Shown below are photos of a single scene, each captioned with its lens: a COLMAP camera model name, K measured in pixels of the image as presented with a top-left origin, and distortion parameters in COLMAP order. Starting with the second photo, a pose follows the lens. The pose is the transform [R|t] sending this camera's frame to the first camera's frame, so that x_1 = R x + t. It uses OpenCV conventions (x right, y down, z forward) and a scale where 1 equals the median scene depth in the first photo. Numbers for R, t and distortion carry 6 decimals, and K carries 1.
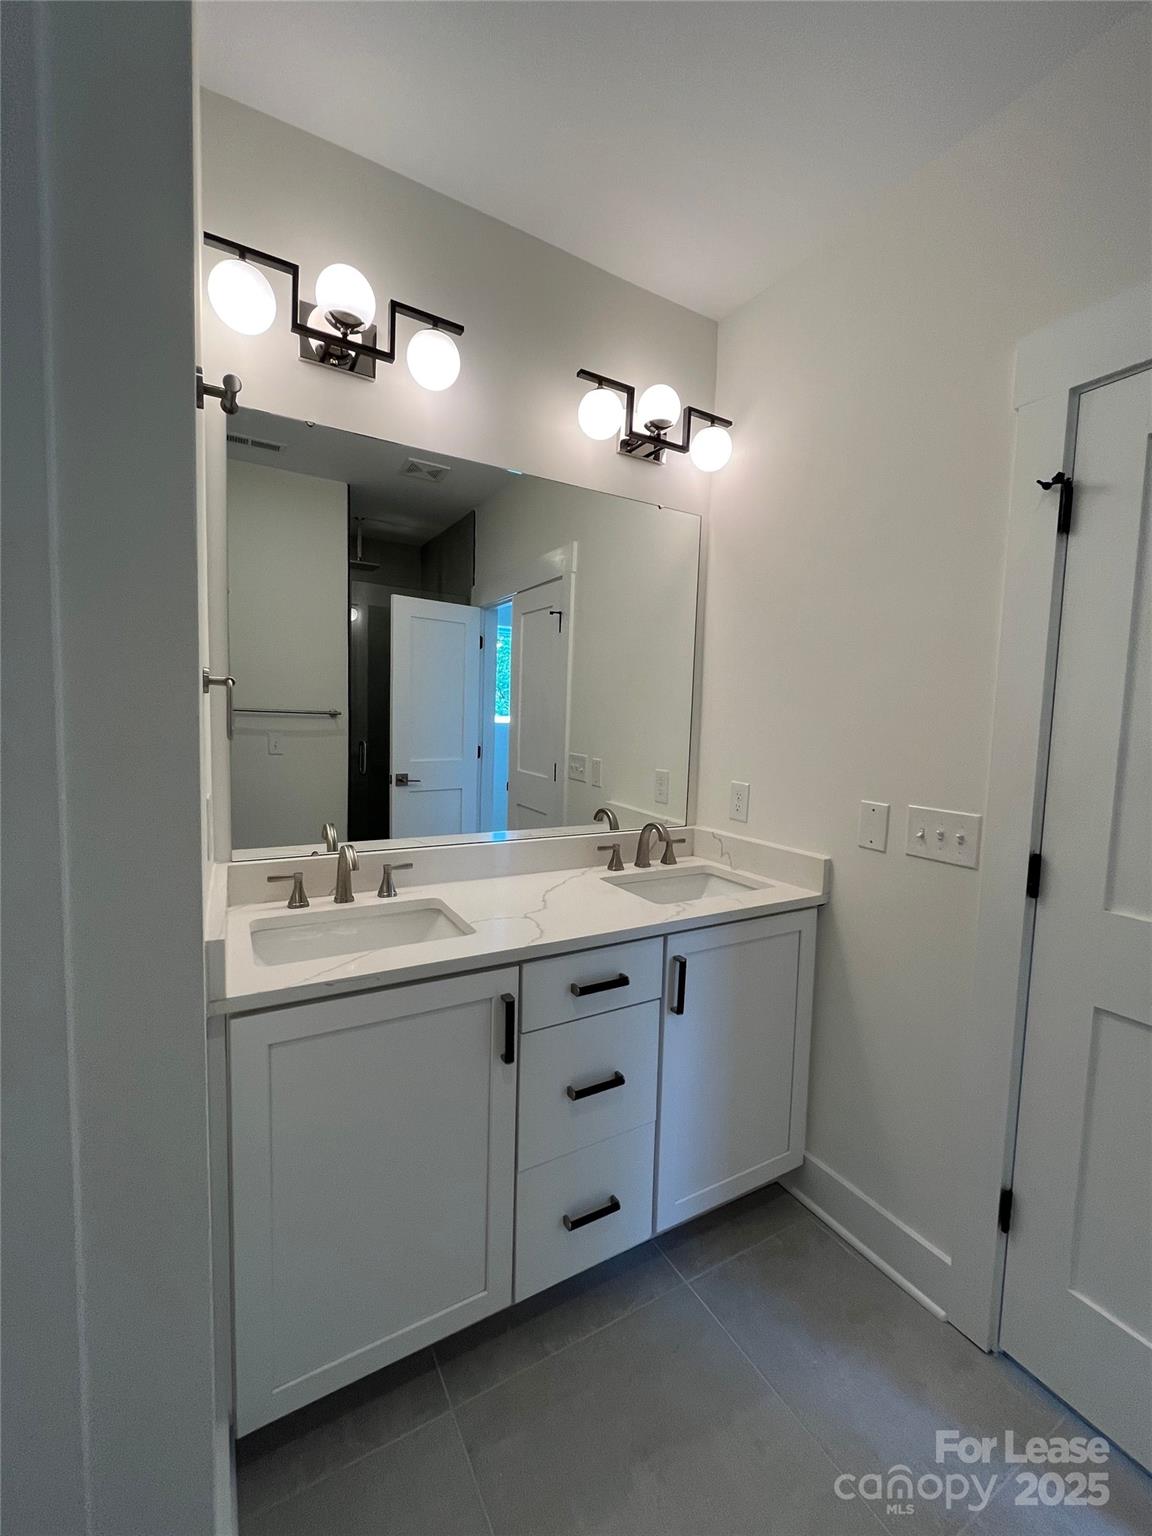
lens RADIAL K [[627.5, 0, 572.9], [0, 627.5, 764.7], [0, 0, 1]] dist [0.000720, 0.000104]
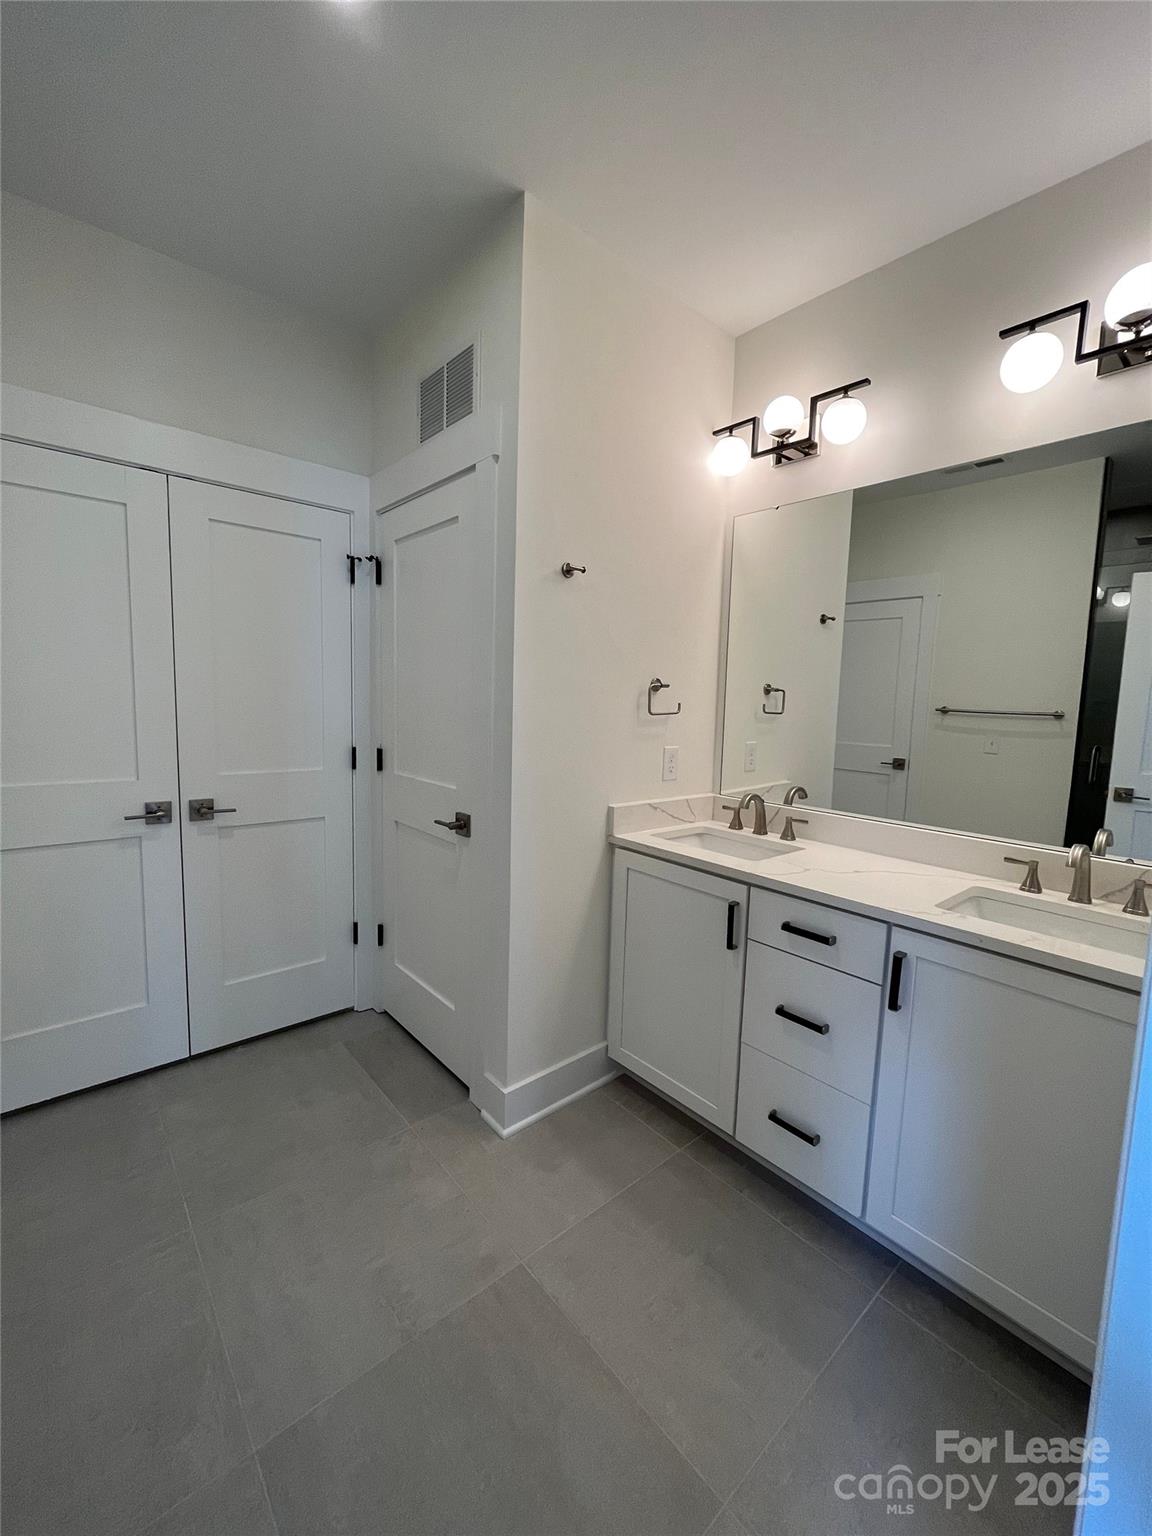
lens RADIAL K [[627.5, 0, 572.9], [0, 627.5, 764.7], [0, 0, 1]] dist [0.000720, 0.000104]
pose [[0.184764, 0.083250, -0.979251, 0.964491], [-0.101120, 0.992728, 0.065317, 0.008919], [0.977567, 0.086953, 0.191838, 0.293457]]
